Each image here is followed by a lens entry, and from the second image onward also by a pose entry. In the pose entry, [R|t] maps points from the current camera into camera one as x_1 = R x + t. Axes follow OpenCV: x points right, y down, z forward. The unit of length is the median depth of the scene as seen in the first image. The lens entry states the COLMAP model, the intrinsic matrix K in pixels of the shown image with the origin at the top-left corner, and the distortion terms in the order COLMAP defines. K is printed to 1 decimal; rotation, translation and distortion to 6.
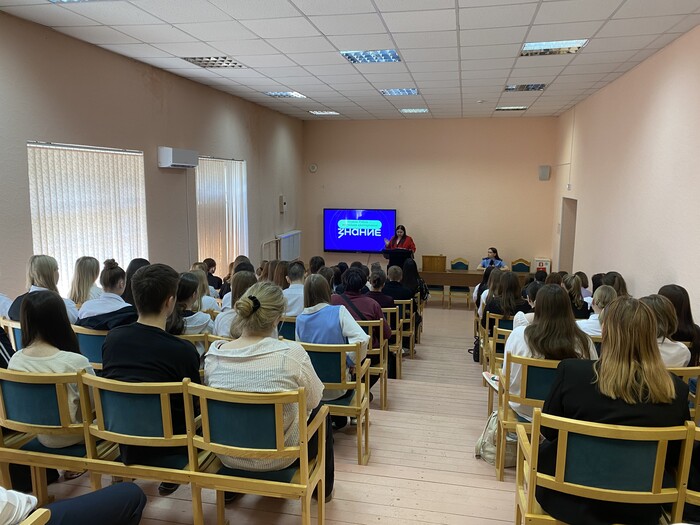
lens RADIAL K [[583.2, 0, 350.0], [0, 583.2, 262.5], [0, 0, 1]] dist [-0.104295, -0.002757]
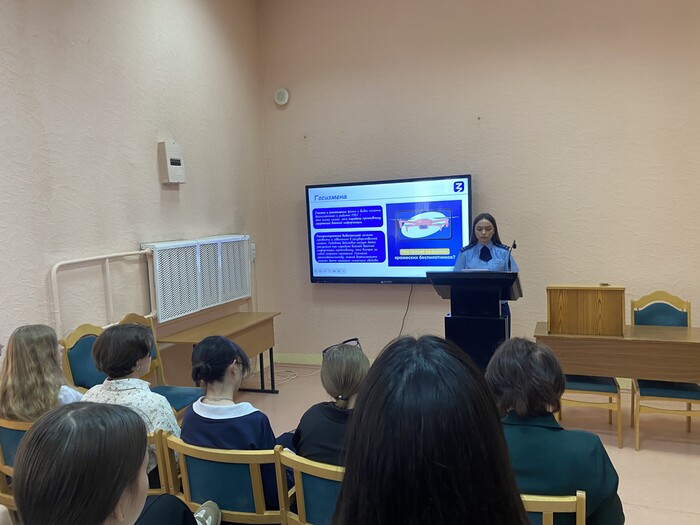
lens RADIAL K [[583.2, 0, 350.0], [0, 583.2, 262.5], [0, 0, 1]] dist [-0.104295, -0.002757]
pose [[0.974911, -0.031951, -0.220288, 0.021237], [0.013665, 0.996369, -0.084036, -0.000012], [0.222173, 0.078918, 0.971808, 0.158923]]
